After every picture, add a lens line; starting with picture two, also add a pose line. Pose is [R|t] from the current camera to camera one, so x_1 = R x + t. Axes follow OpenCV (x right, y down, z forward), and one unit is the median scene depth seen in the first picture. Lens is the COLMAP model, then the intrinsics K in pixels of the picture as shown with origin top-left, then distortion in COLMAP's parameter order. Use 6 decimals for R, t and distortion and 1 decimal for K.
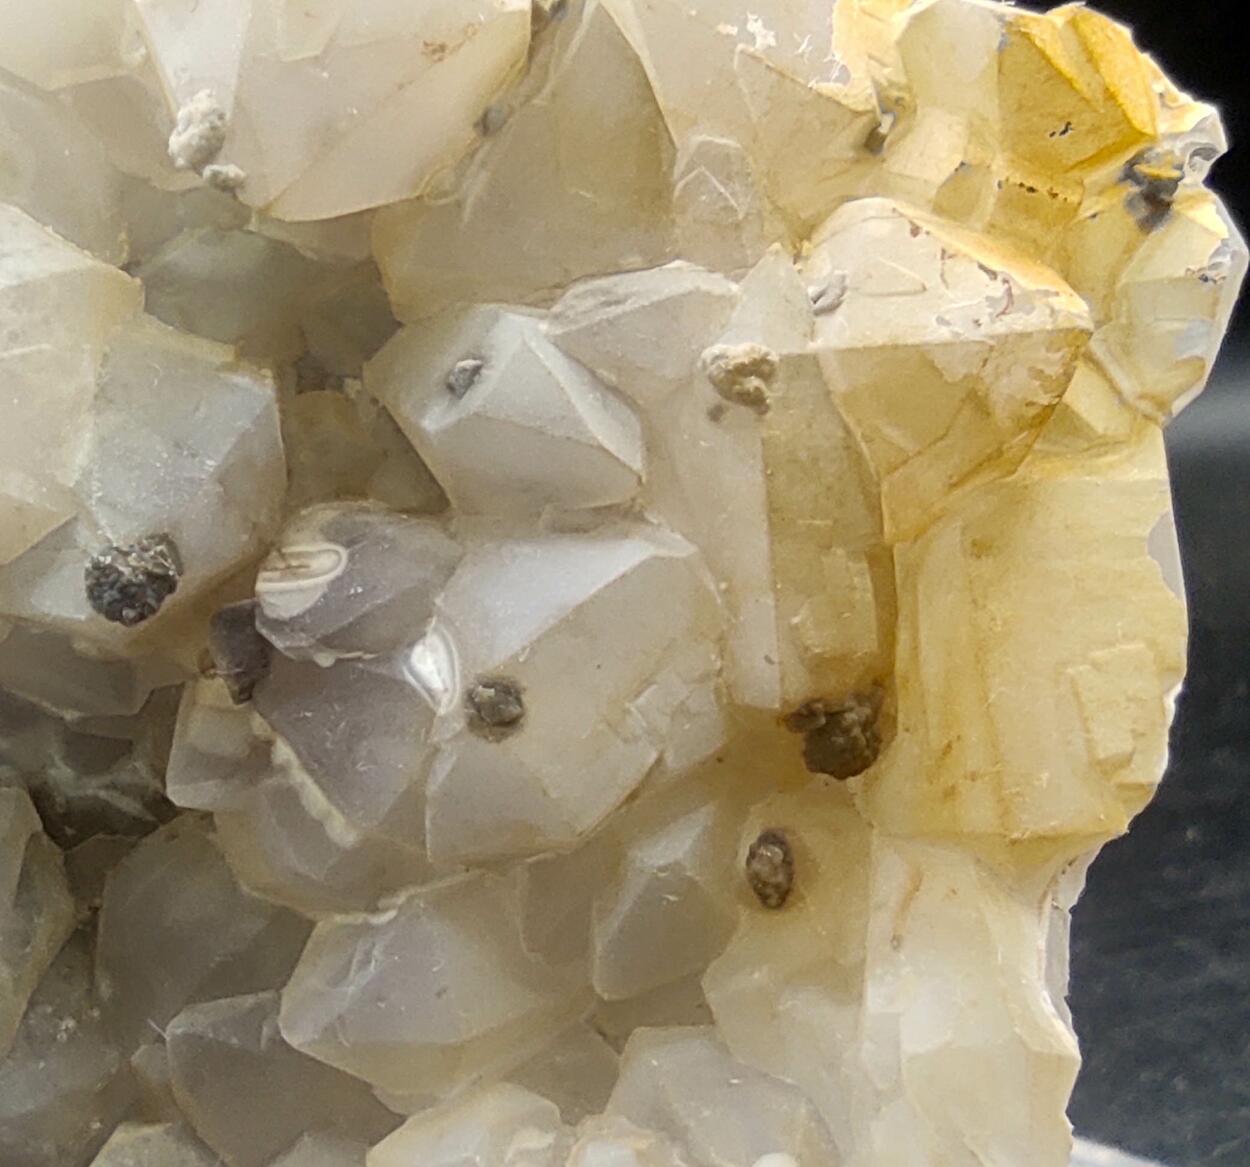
lens RADIAL K [[2650.5, 0, 513.2], [0, 2650.5, 548.8], [0, 0, 1]] dist [0.131373, 0.000000]
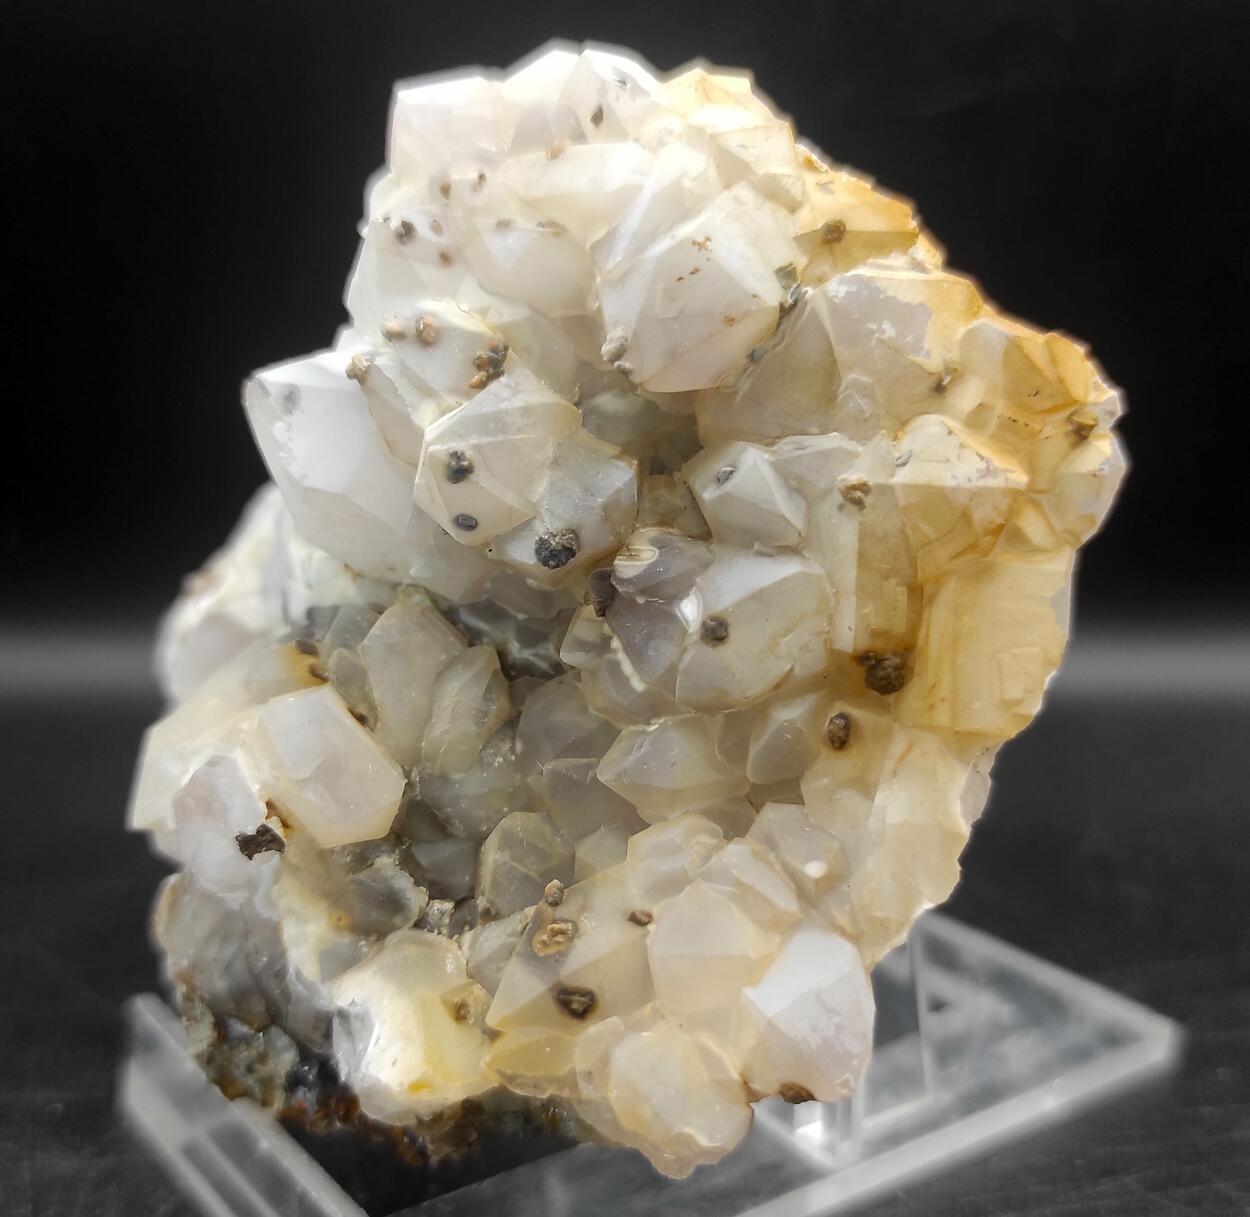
lens RADIAL K [[1896.1, 0, 533.7], [0, 1896.1, 622.2], [0, 0, 1]] dist [-0.048418, 0.000000]
pose [[0.974968, 0.140007, -0.172732, 0.107955], [-0.140143, 0.990065, 0.011468, 0.053798], [0.172621, 0.013026, 0.984902, -0.491362]]
